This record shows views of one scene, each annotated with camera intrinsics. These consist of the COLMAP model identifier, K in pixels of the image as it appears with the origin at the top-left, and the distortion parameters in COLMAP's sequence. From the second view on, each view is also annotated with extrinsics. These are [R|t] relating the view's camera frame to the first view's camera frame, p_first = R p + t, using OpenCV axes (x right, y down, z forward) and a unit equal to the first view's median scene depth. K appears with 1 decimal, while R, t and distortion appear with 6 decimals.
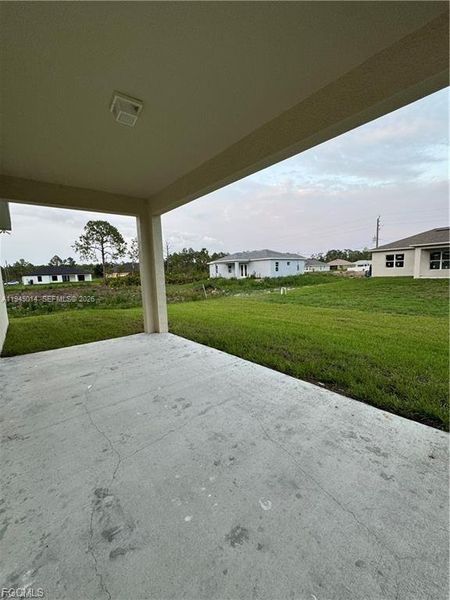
lens RADIAL K [[239.3, 0, 227.3], [0, 239.3, 299.2], [0, 0, 1]] dist [-0.002818, -0.000768]
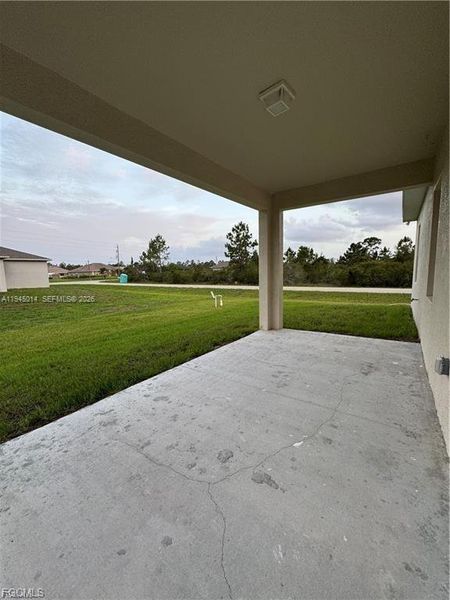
lens RADIAL K [[239.3, 0, 227.3], [0, 239.3, 299.2], [0, 0, 1]] dist [-0.002818, -0.000768]
pose [[-0.227721, -0.064443, 0.971592, -1.221741], [0.146633, 0.984160, 0.099644, -0.102269], [-0.962622, 0.165158, -0.214665, 1.367668]]
